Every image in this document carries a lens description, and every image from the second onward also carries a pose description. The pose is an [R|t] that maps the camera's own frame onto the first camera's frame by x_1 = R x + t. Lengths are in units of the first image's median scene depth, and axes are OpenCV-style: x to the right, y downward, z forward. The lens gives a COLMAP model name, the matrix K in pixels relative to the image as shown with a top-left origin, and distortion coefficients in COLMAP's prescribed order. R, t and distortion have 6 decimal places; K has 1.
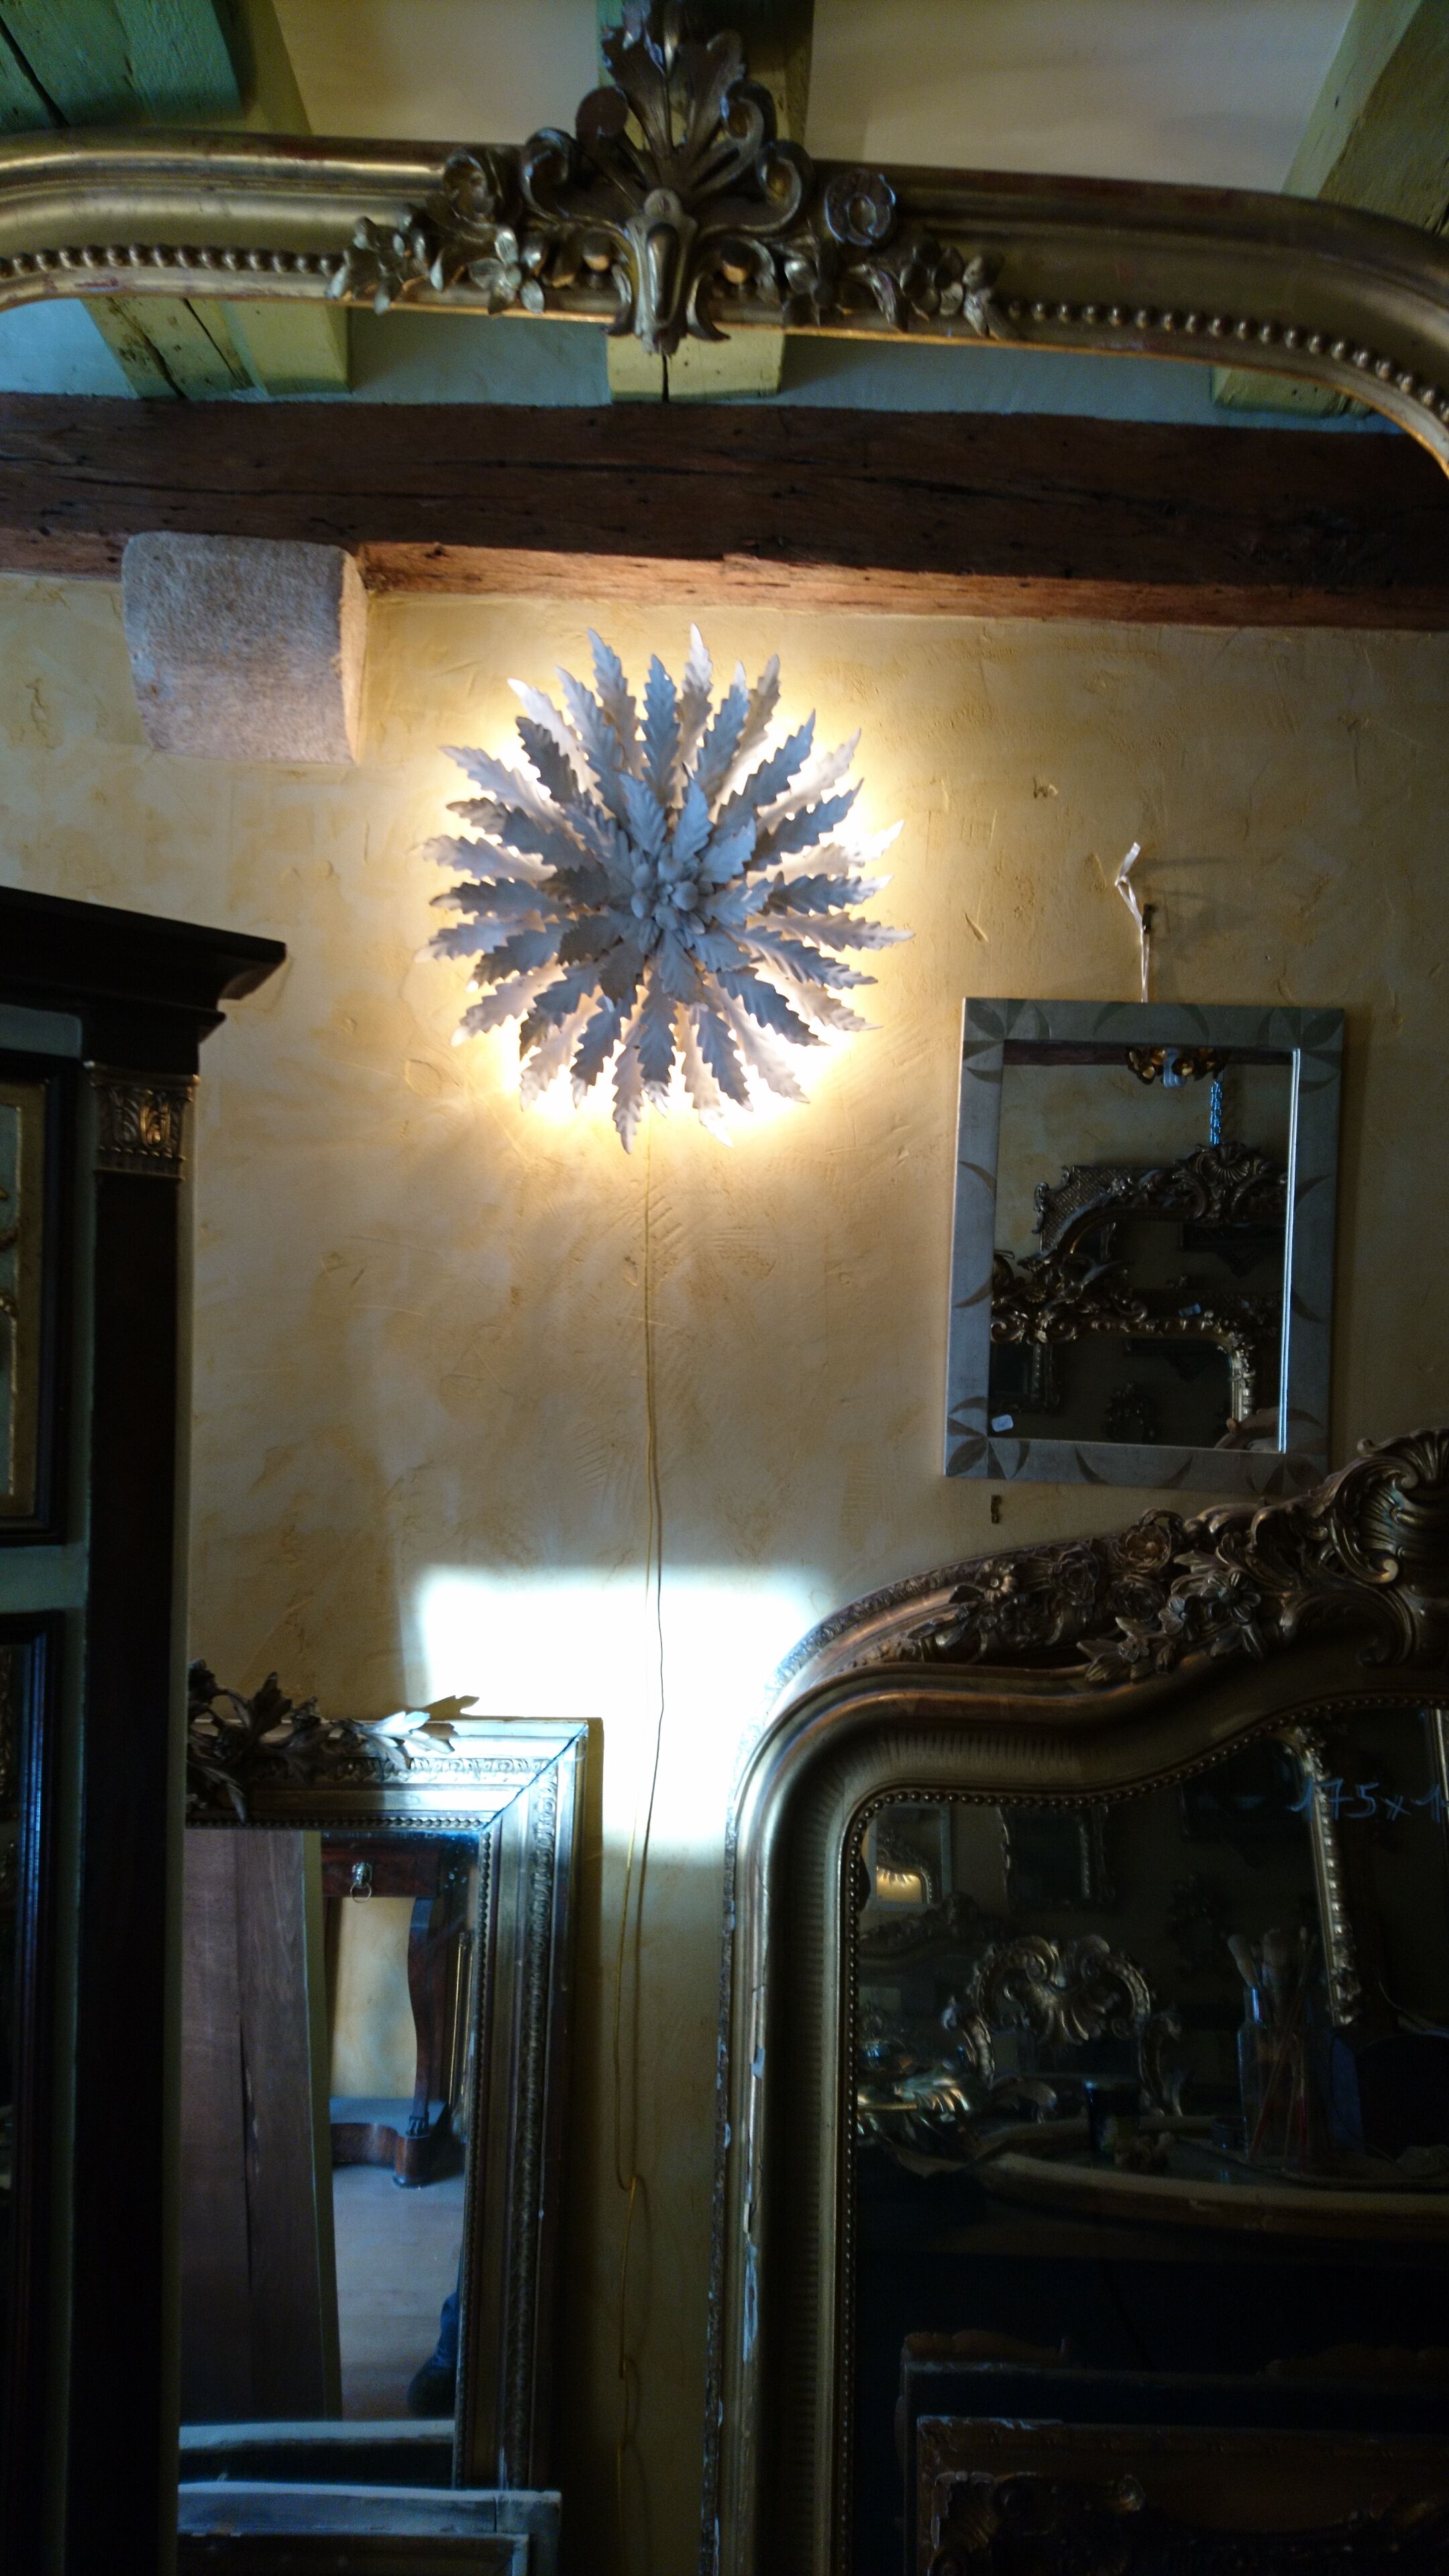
lens RADIAL K [[1618.1, 0, 735.6], [0, 1618.1, 1320.2], [0, 0, 1]] dist [0.218476, -0.402997]
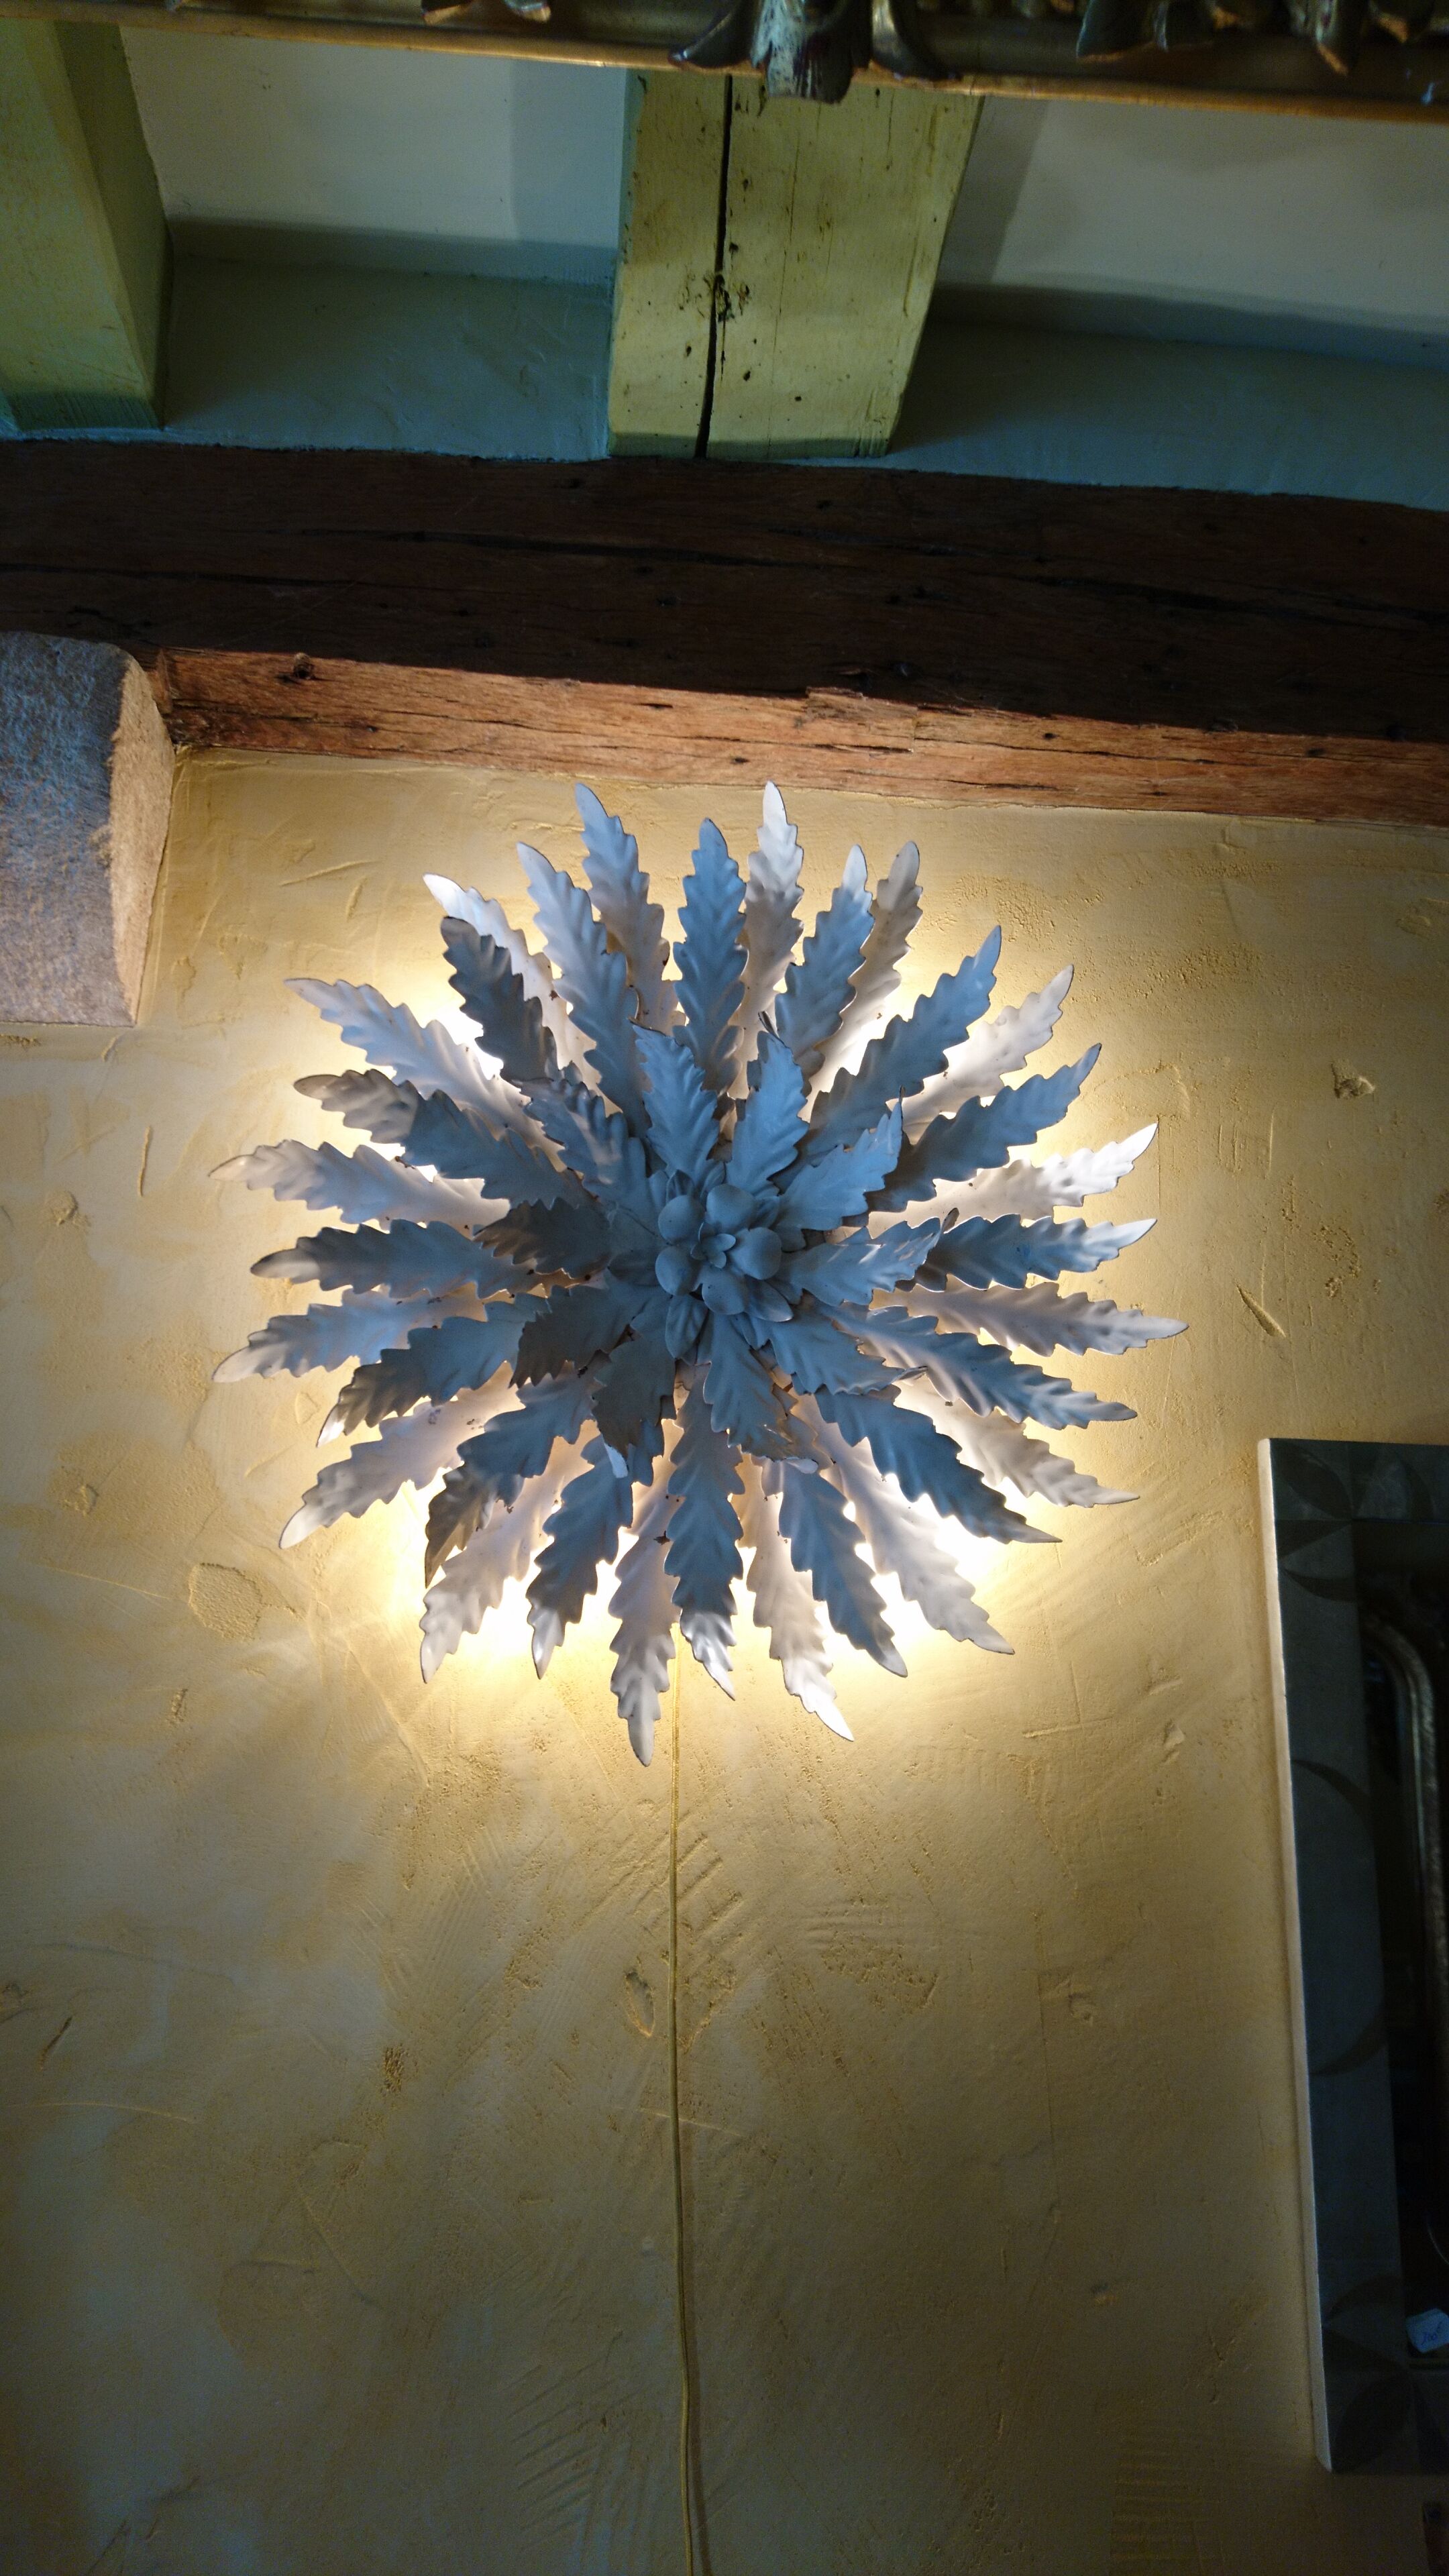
lens RADIAL K [[1618.1, 0, 735.6], [0, 1618.1, 1320.2], [0, 0, 1]] dist [0.218476, -0.402997]
pose [[0.996839, 0.001792, 0.079423, -0.077563], [0.014812, 0.978022, -0.207977, -0.128399], [-0.078050, 0.208496, 0.974904, 0.492433]]
